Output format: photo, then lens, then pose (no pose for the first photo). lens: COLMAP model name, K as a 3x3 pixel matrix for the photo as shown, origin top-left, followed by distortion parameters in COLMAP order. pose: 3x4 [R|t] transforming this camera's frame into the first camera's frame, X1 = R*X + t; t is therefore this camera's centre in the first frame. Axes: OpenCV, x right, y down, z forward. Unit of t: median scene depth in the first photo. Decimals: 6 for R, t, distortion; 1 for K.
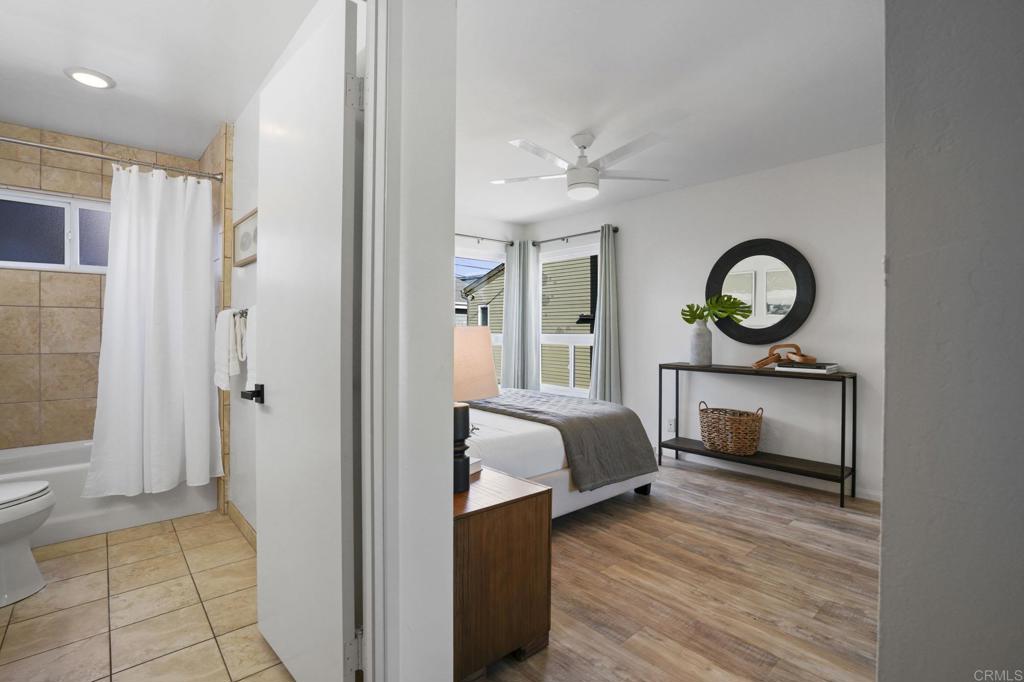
lens RADIAL K [[484.6, 0, 518.1], [0, 484.6, 334.2], [0, 0, 1]] dist [-0.032958, 0.000673]
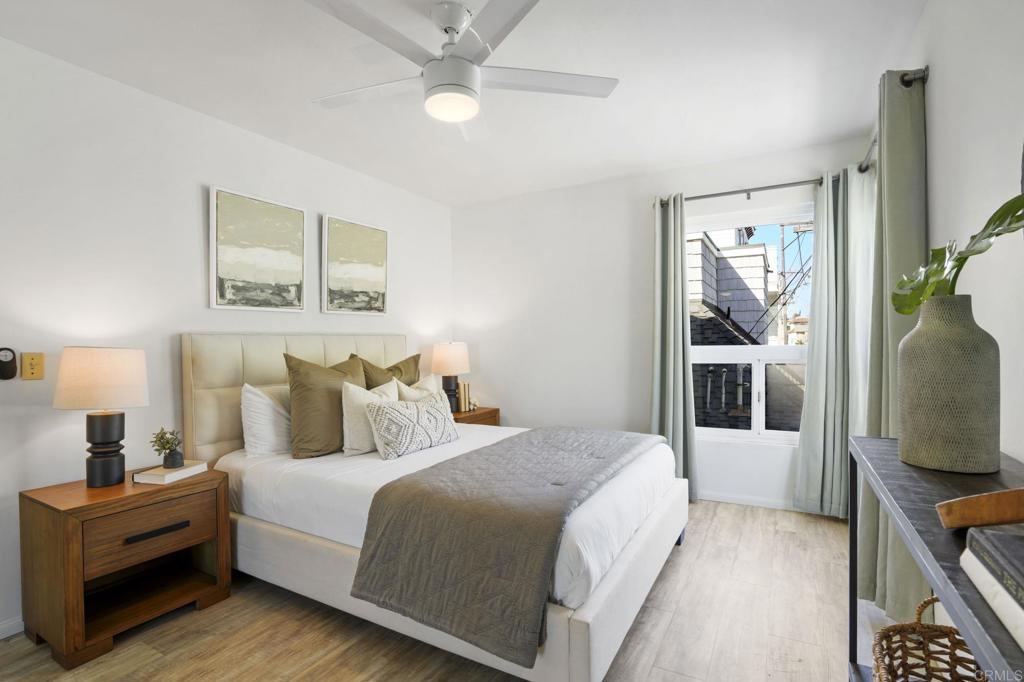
lens RADIAL K [[494.8, 0, 512.0], [0, 494.8, 341.0], [0, 0, 1]] dist [-0.035190, 0.000051]
pose [[0.298958, -0.005307, -0.954252, 0.645570], [-0.000282, 0.999984, -0.005649, -0.005433], [0.954266, 0.001958, 0.298952, 0.797809]]
